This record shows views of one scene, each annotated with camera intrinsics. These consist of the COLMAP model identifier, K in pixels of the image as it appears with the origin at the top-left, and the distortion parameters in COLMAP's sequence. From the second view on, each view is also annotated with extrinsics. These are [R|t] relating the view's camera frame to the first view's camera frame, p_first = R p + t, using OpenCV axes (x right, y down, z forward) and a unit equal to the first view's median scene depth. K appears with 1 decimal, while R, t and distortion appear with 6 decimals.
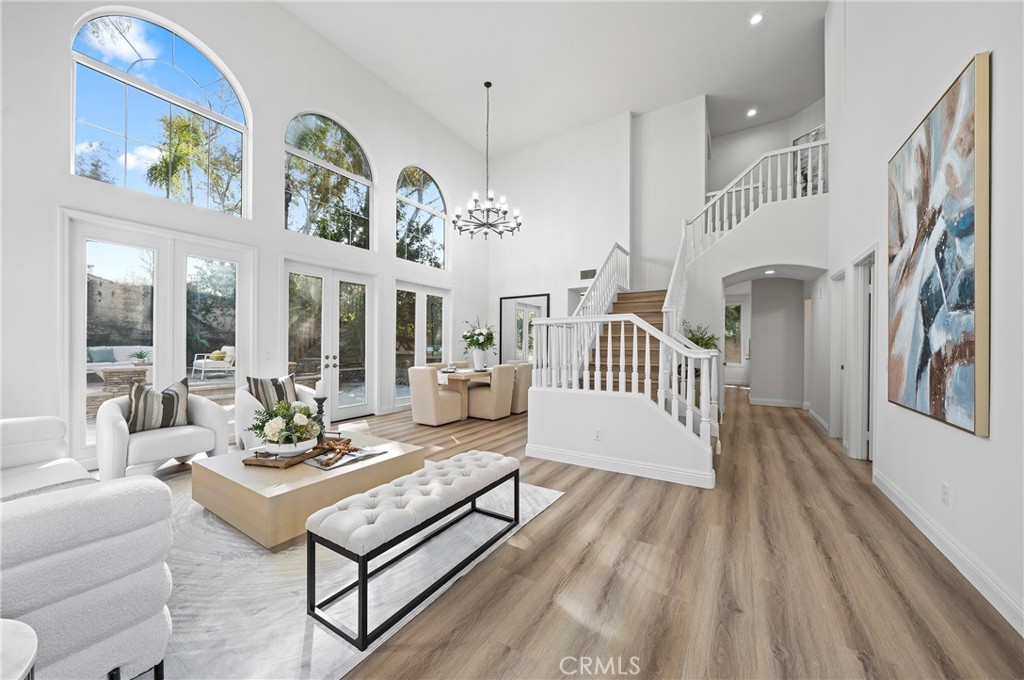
lens RADIAL K [[361.0, 0, 523.7], [0, 361.0, 345.8], [0, 0, 1]] dist [-0.001565, -0.000036]
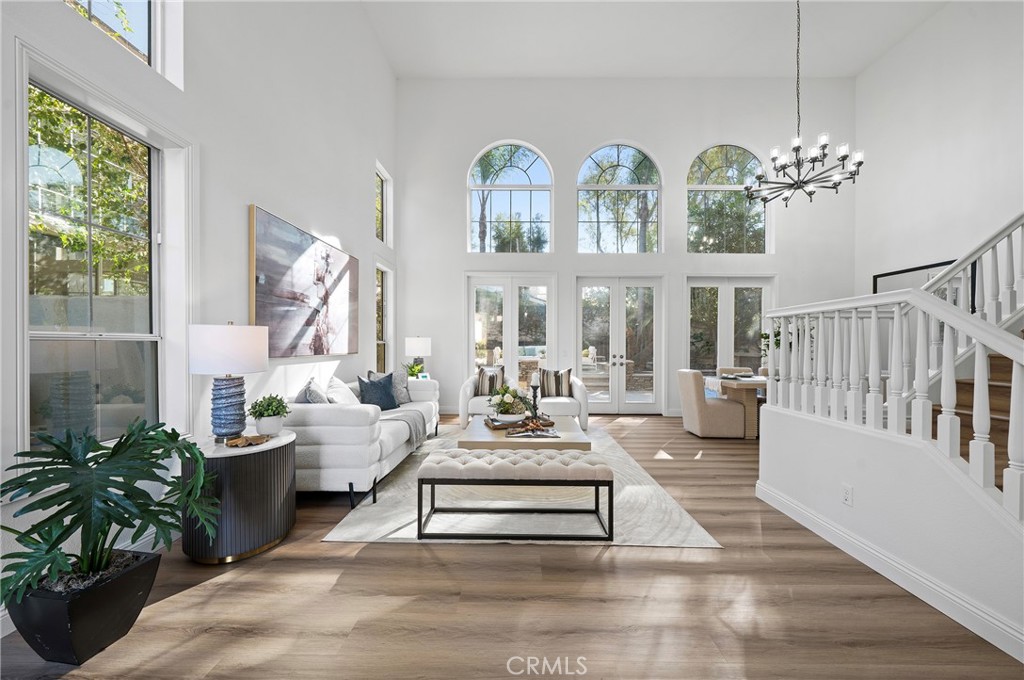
lens RADIAL K [[366.2, 0, 511.8], [0, 366.2, 345.7], [0, 0, 1]] dist [-0.001215, -0.000125]
pose [[0.503857, 0.005380, -0.863770, 0.284279], [-0.006818, 0.999974, 0.002252, -0.002338], [0.863760, 0.004754, 0.503881, 0.132704]]
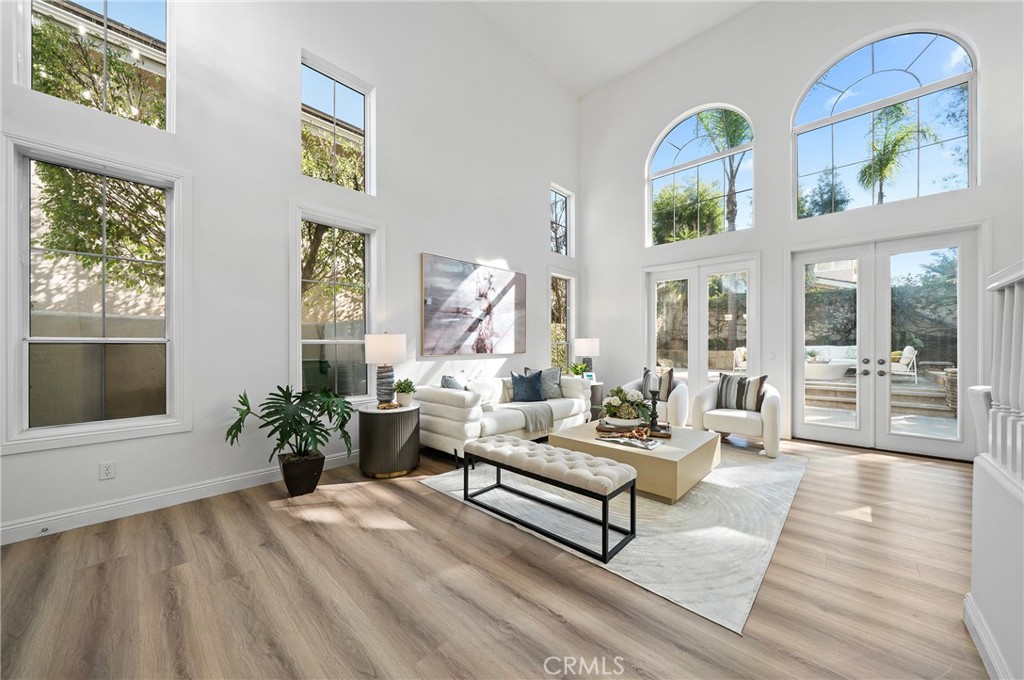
lens RADIAL K [[363.2, 0, 504.1], [0, 363.2, 346.0], [0, 0, 1]] dist [-0.002899, -0.000086]
pose [[-0.221535, 0.003134, -0.975147, 0.363357], [-0.000320, 0.999995, 0.003287, -0.002636], [0.975152, 0.001040, -0.221533, 0.412254]]
